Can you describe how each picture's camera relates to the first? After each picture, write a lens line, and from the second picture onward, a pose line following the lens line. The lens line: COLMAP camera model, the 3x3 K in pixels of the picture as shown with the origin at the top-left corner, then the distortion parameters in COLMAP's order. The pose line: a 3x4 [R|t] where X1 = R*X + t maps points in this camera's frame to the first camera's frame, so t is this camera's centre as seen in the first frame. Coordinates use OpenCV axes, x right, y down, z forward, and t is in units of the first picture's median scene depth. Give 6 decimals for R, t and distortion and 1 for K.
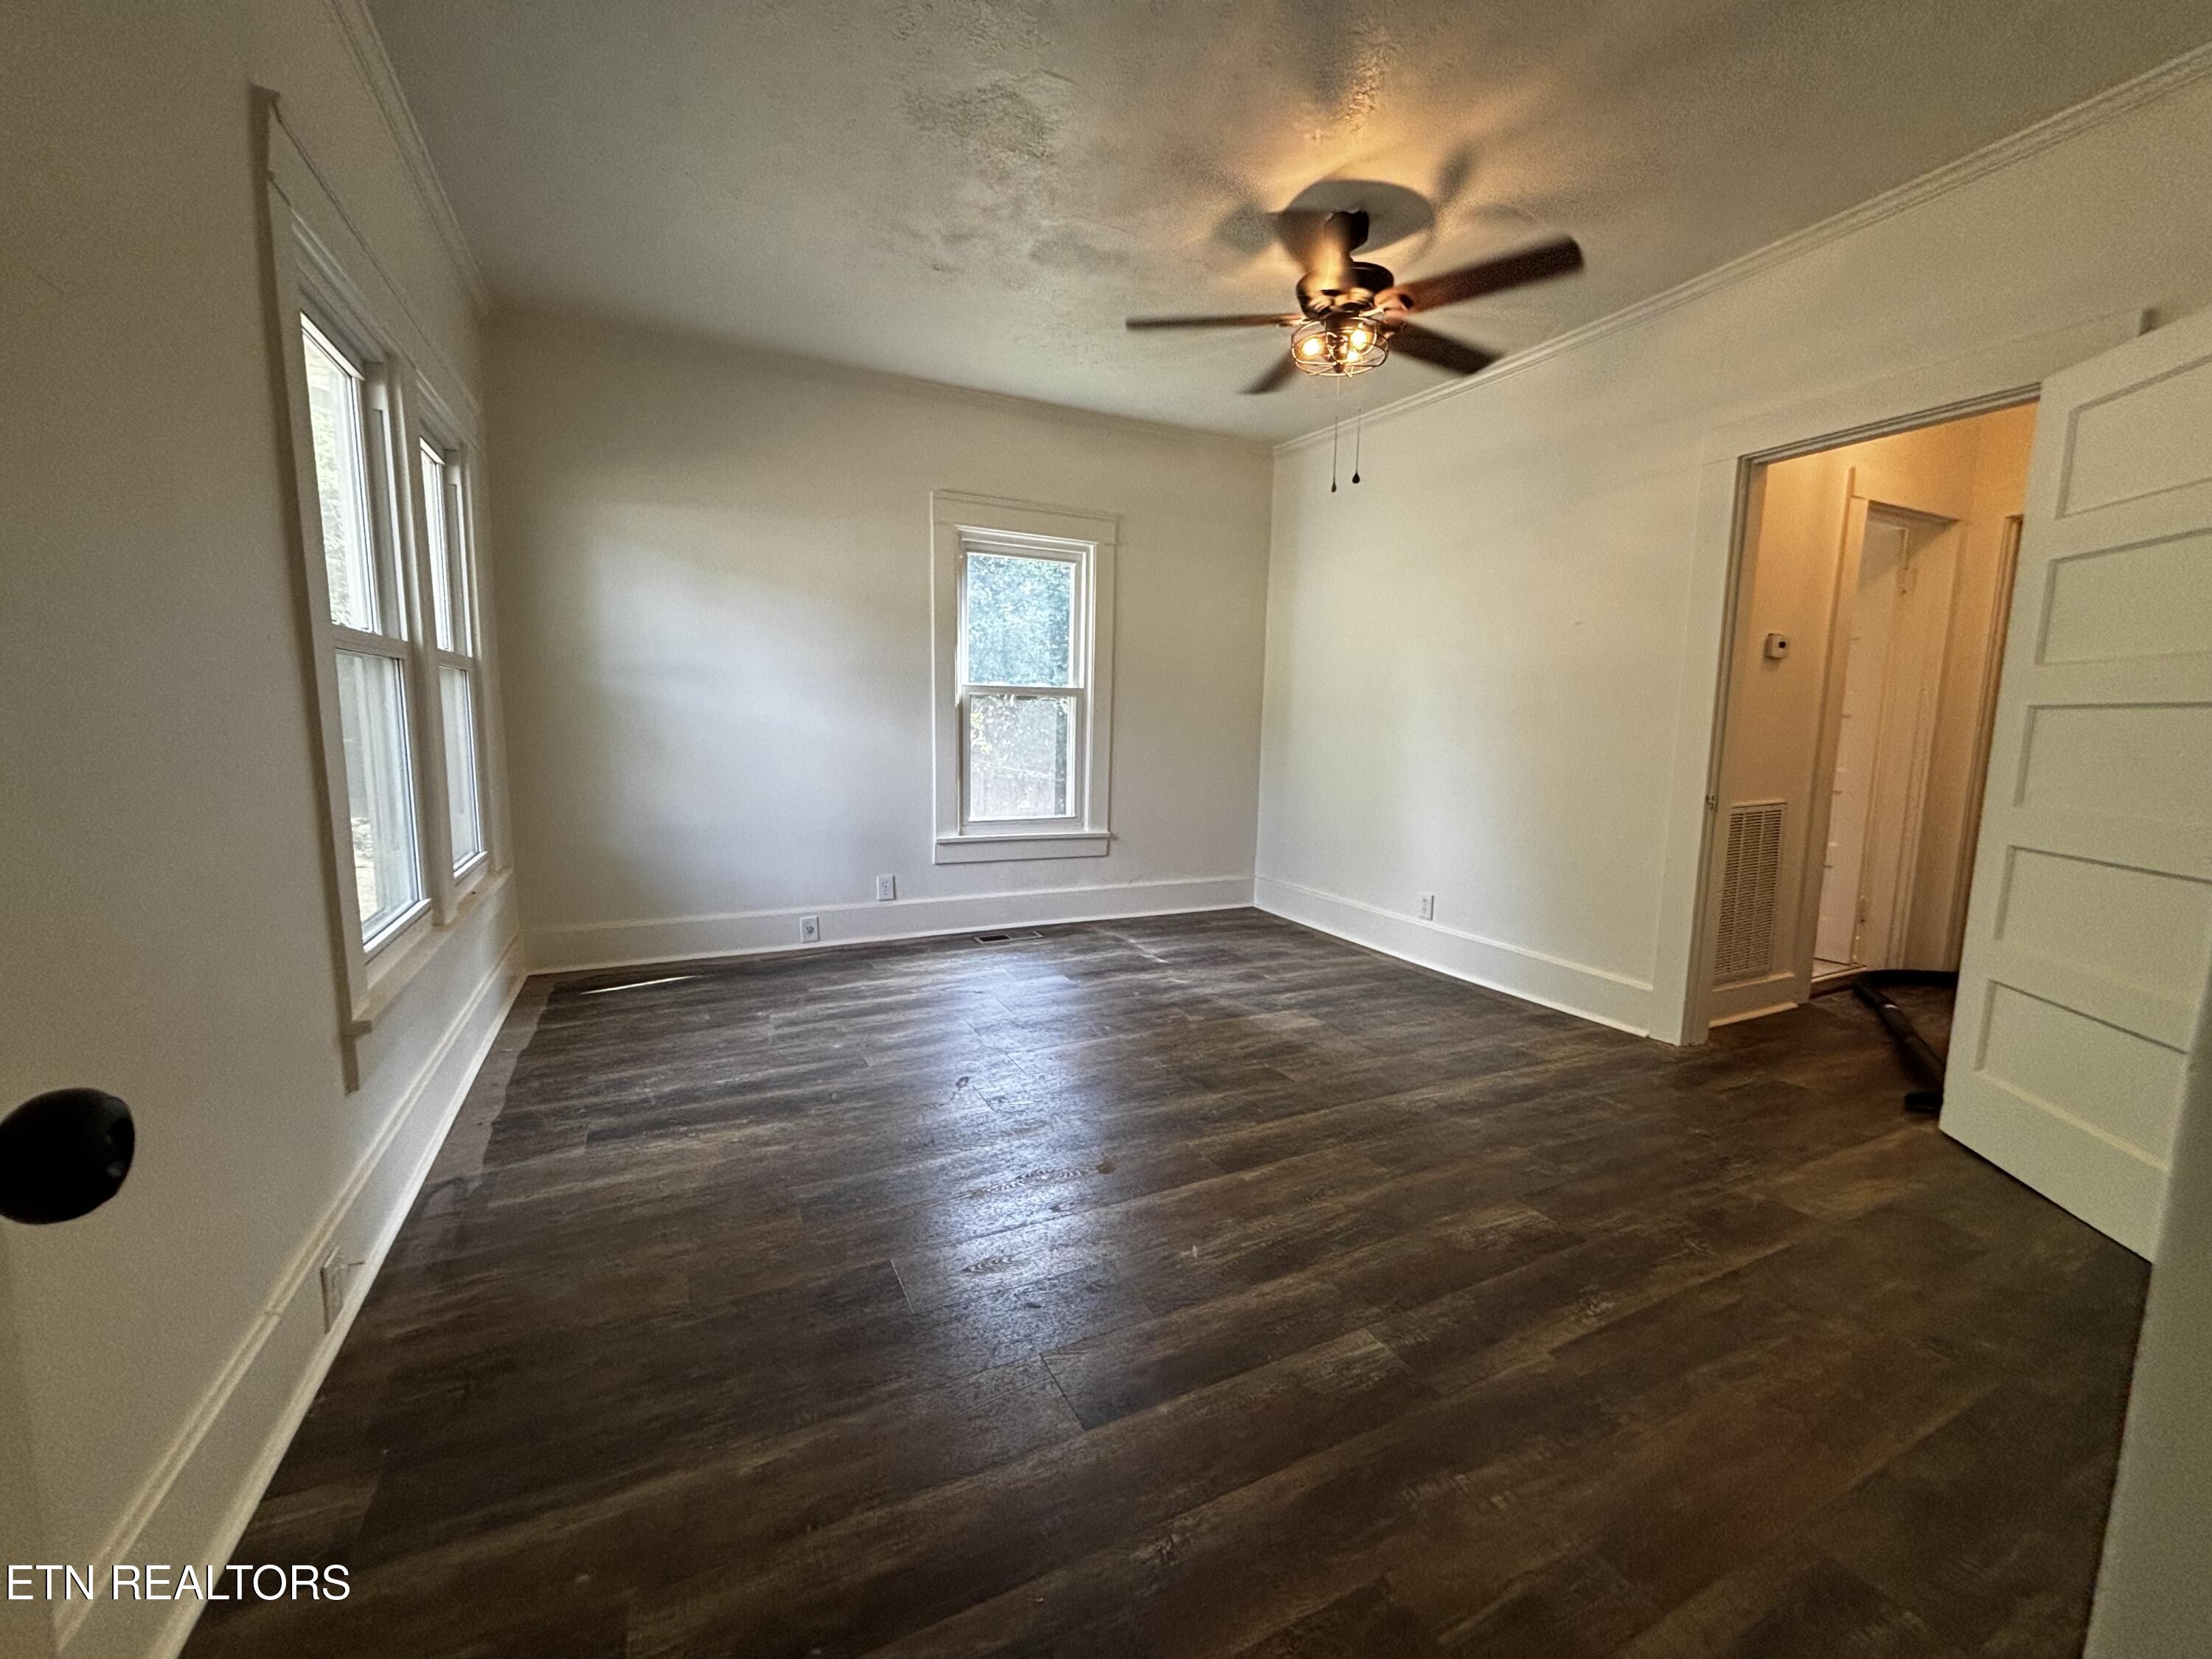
lens RADIAL K [[894.1, 0, 1092.7], [0, 894.1, 838.9], [0, 0, 1]] dist [0.008842, -0.000763]
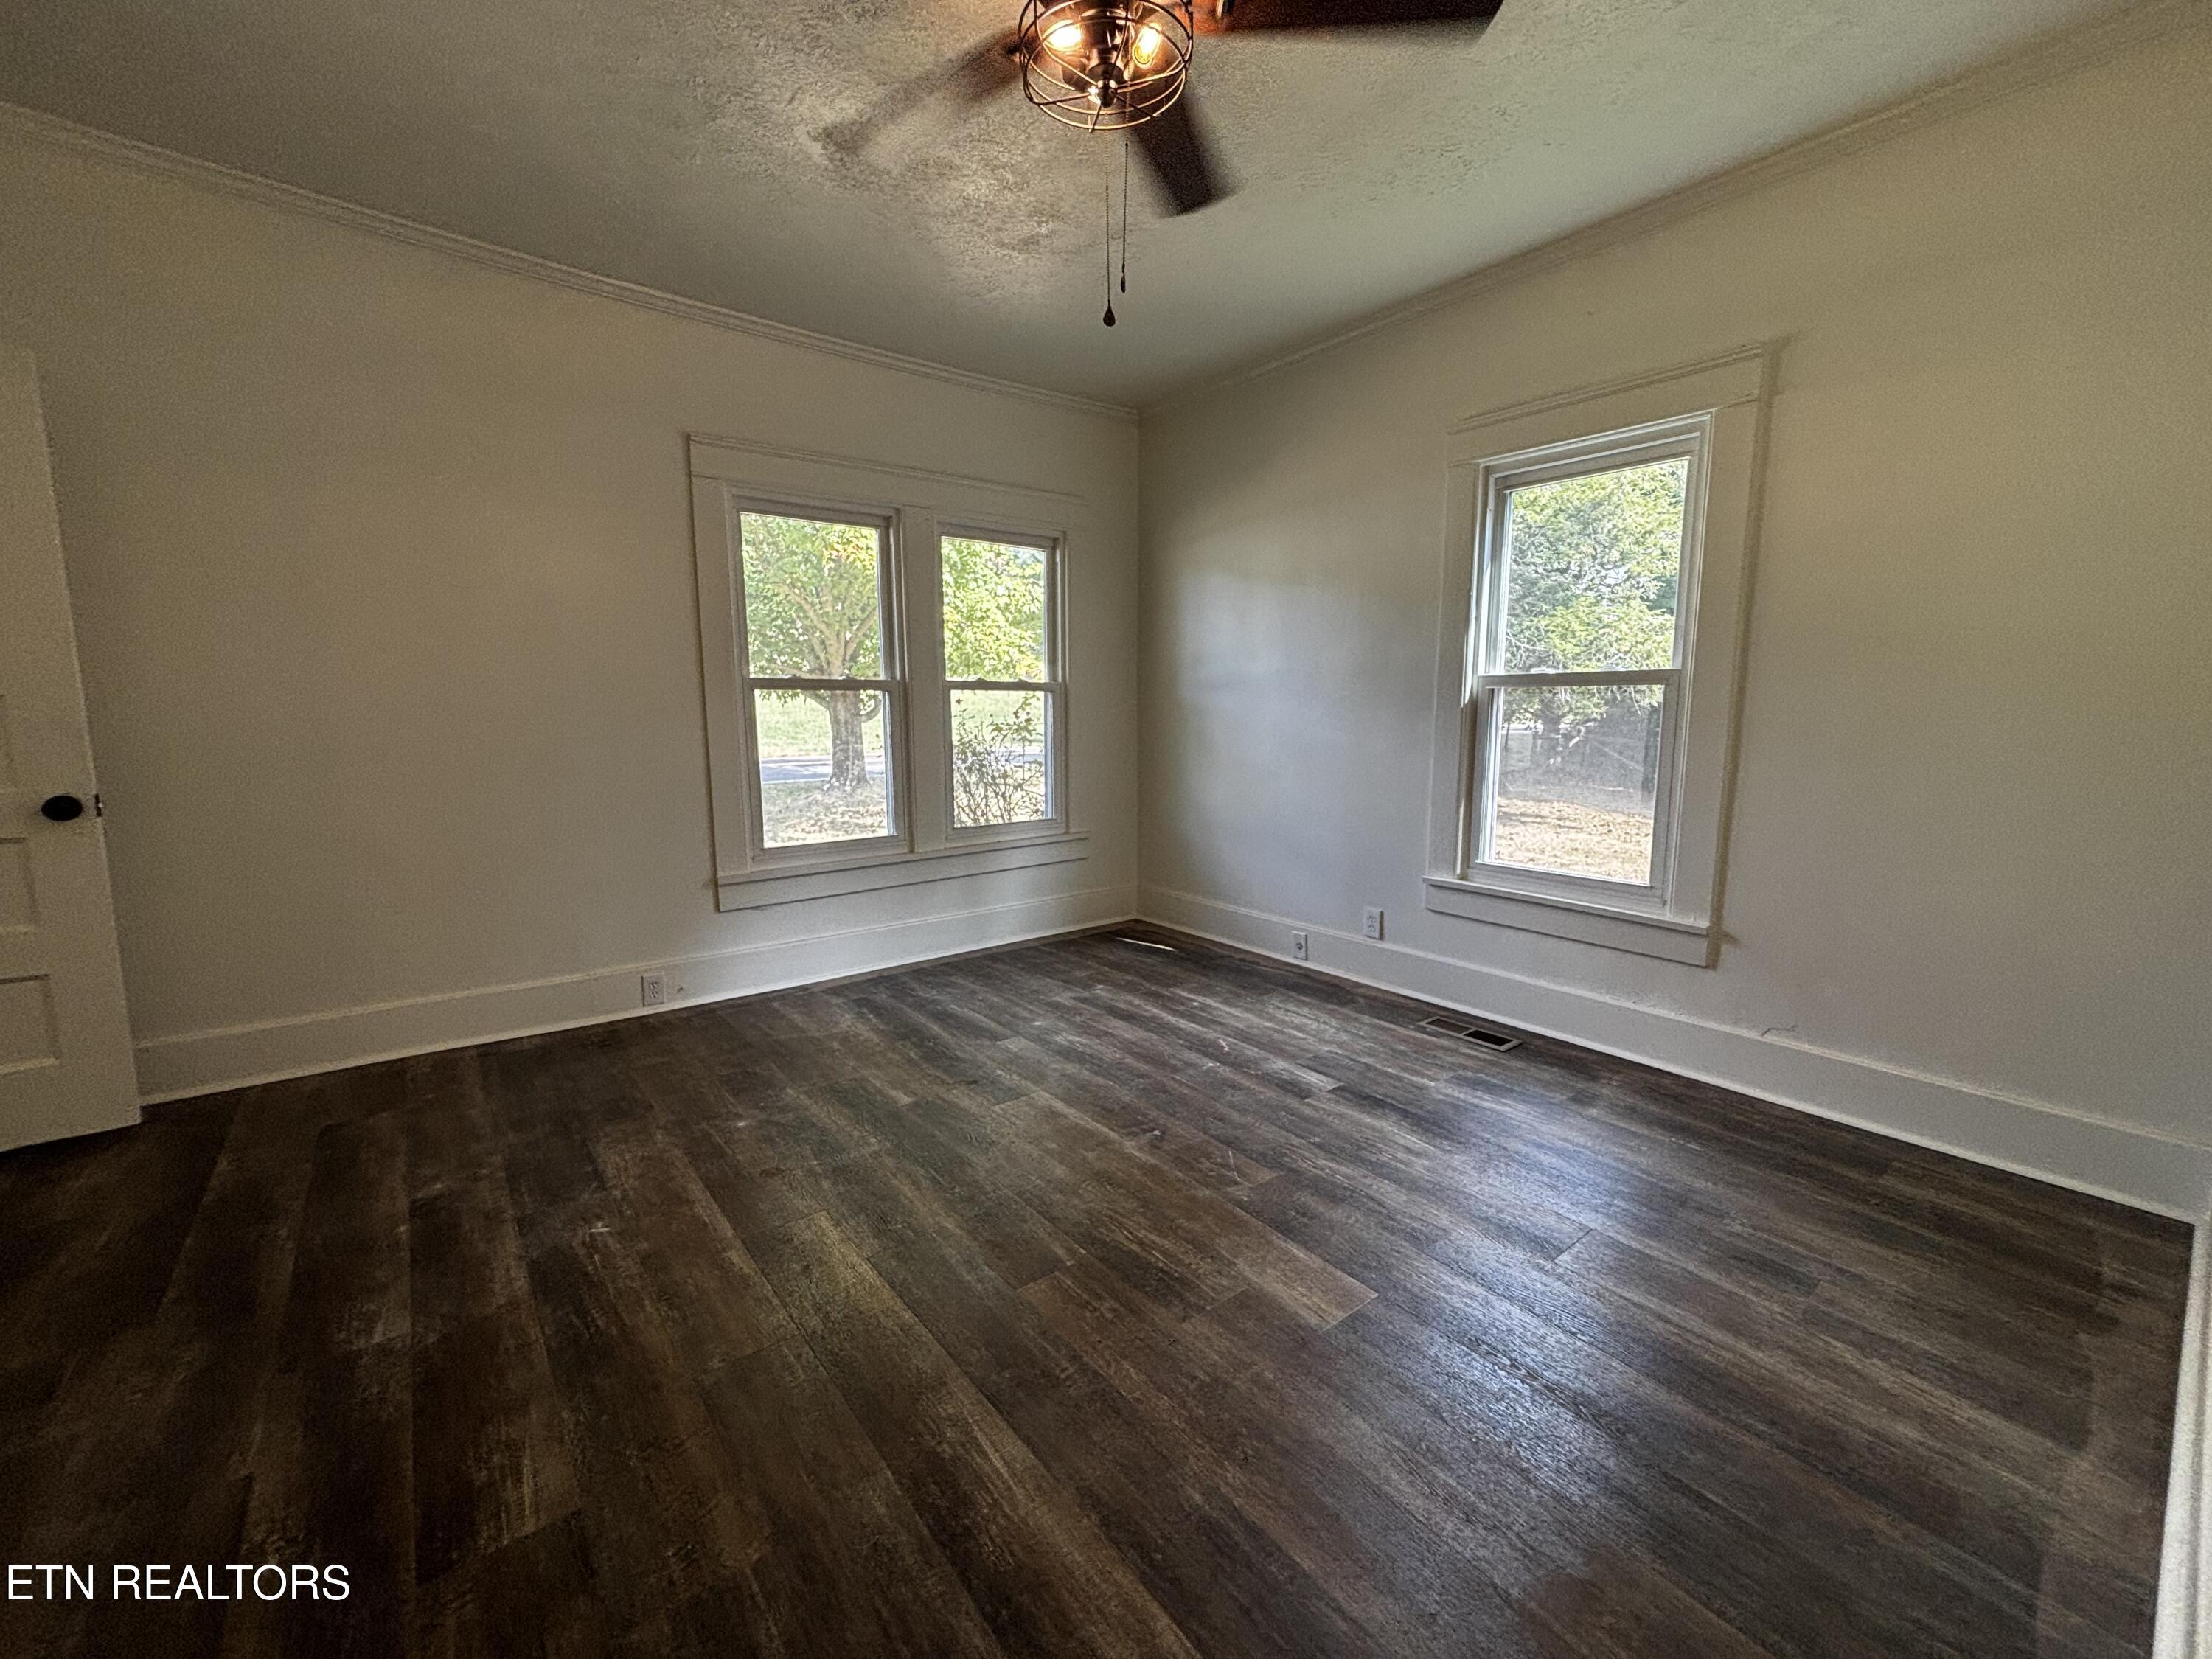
lens RADIAL K [[894.1, 0, 1102.2], [0, 894.1, 826.8], [0, 0, 1]] dist [0.008842, -0.000763]
pose [[0.206908, 0.119236, -0.971067, 0.654074], [-0.123429, 0.987796, 0.094991, -0.103838], [0.970543, 0.100204, 0.219101, 0.692467]]
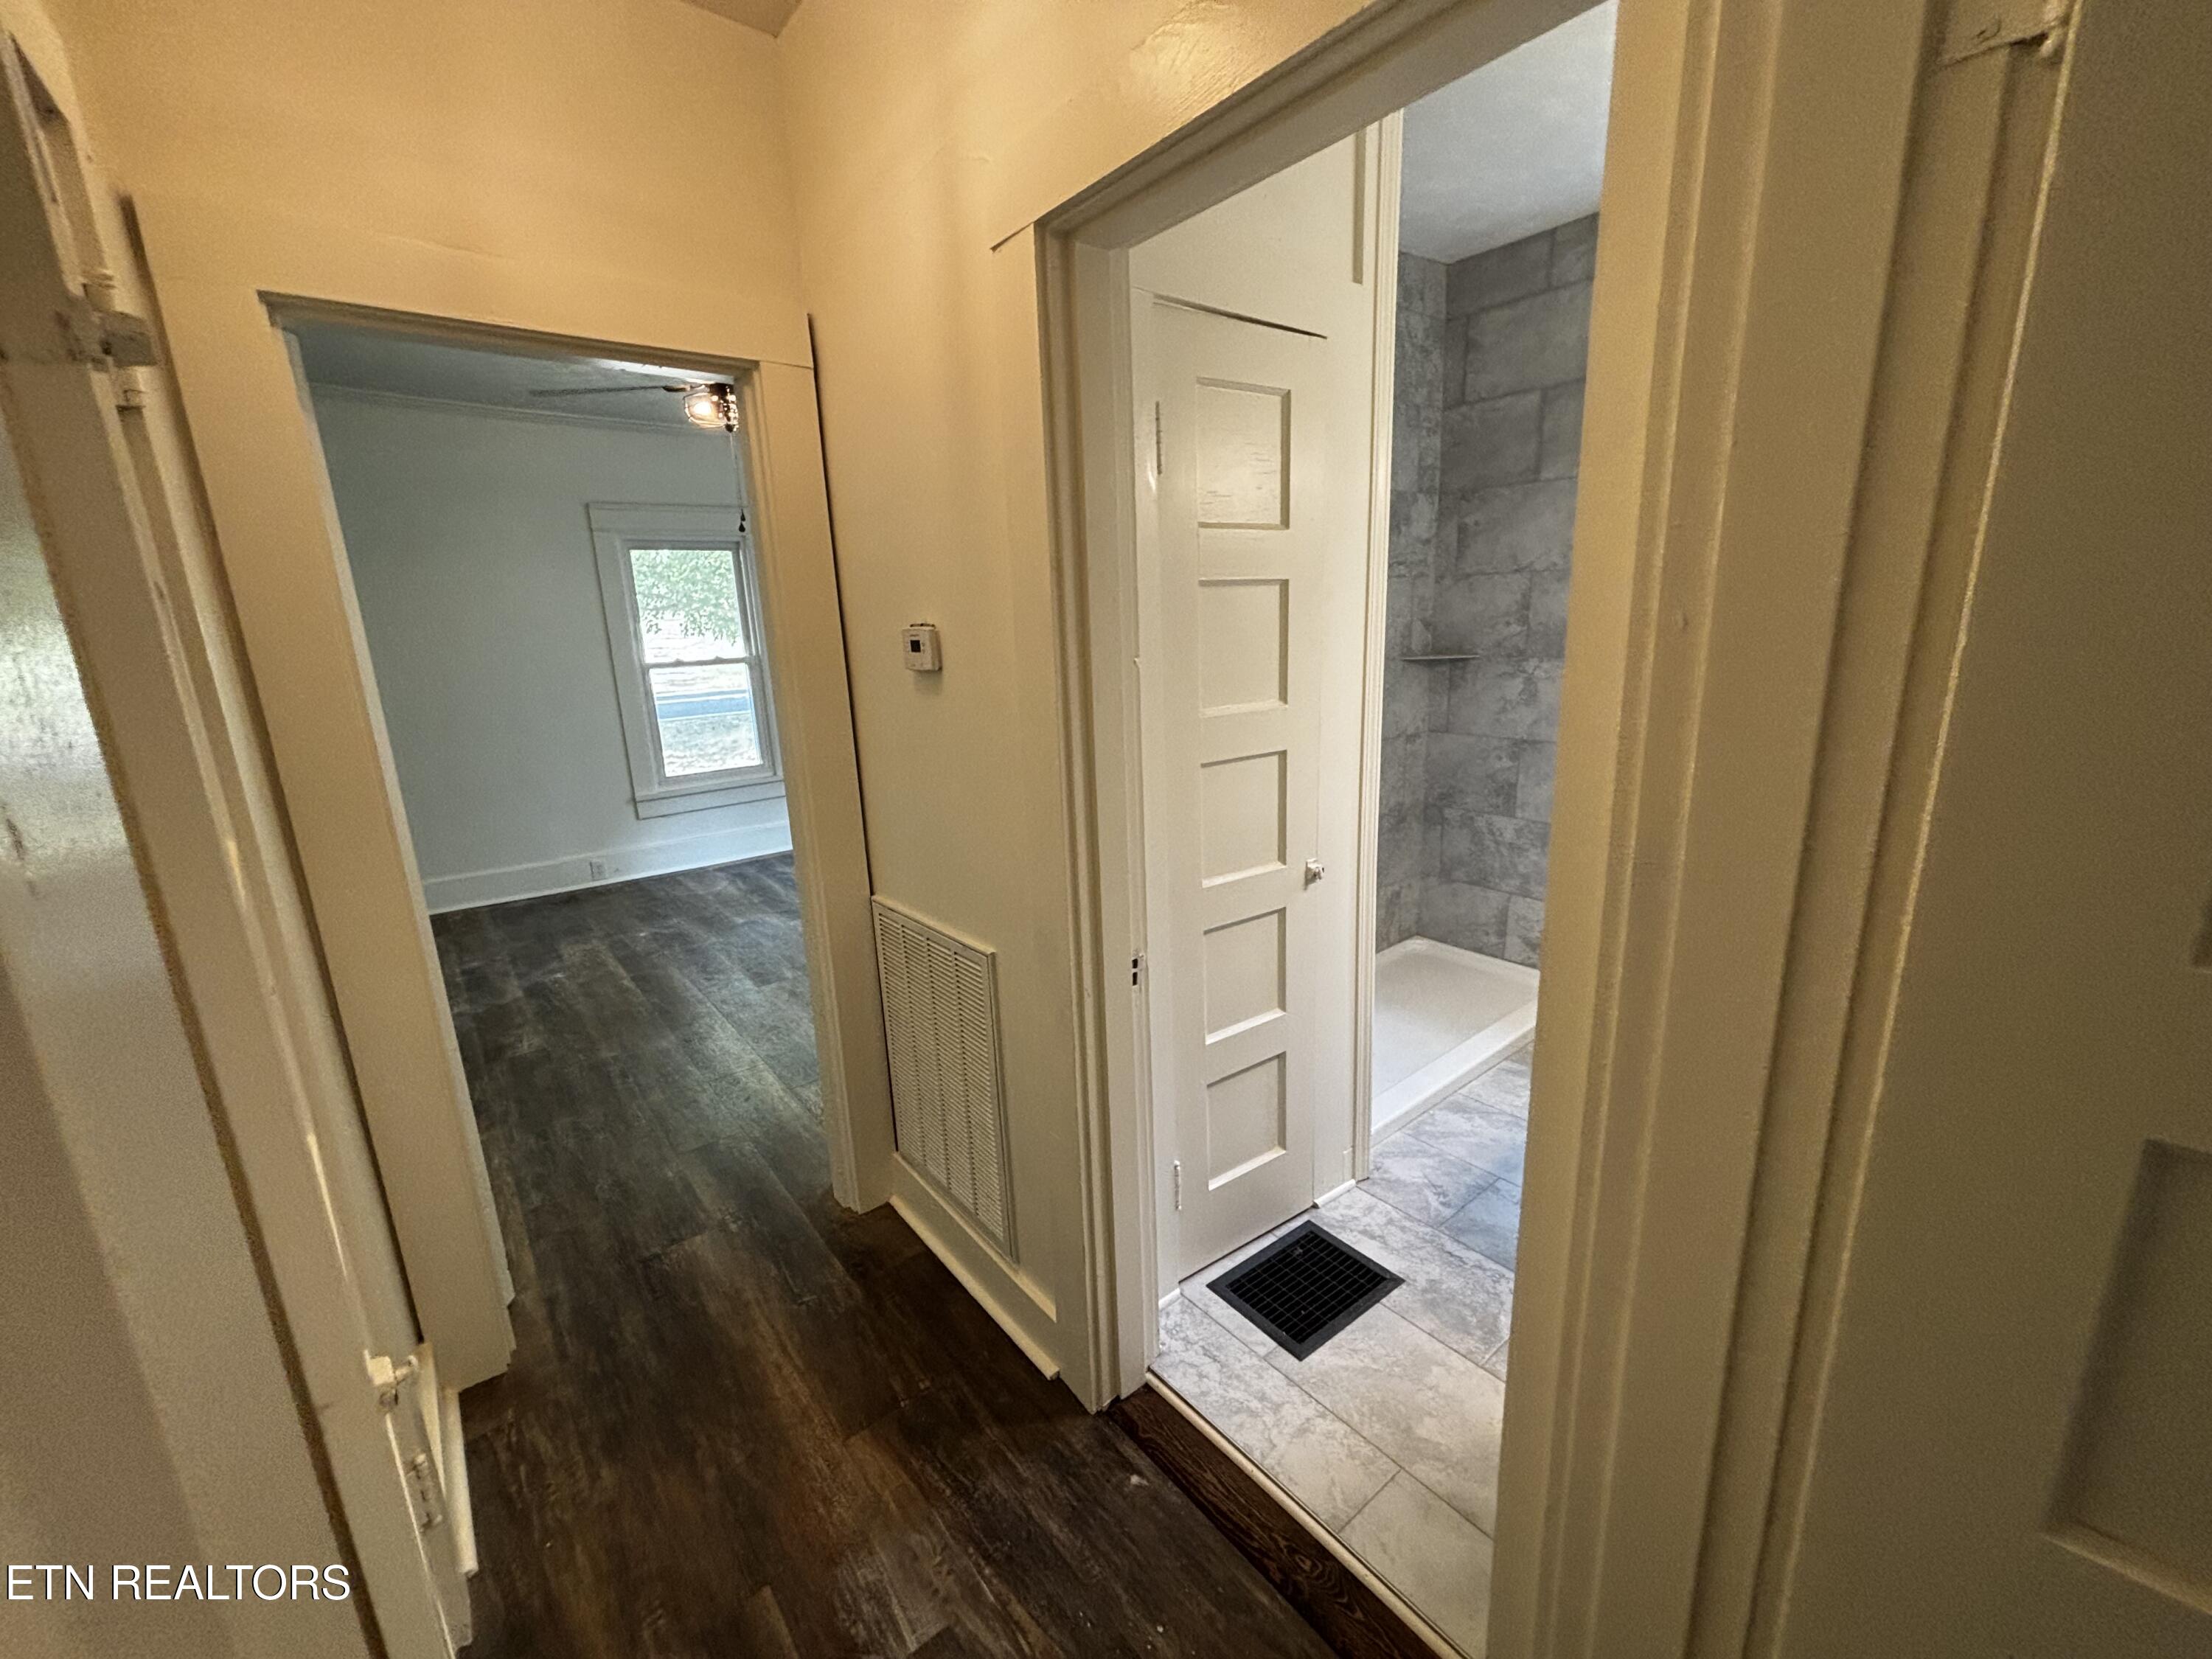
lens RADIAL K [[894.1, 0, 1094.7], [0, 894.1, 826.5], [0, 0, 1]] dist [0.008842, -0.000763]
pose [[0.207177, 0.204609, -0.956668, 1.232553], [-0.087727, 0.977830, 0.190137, -0.209142], [0.974362, 0.044534, 0.220533, 0.928503]]
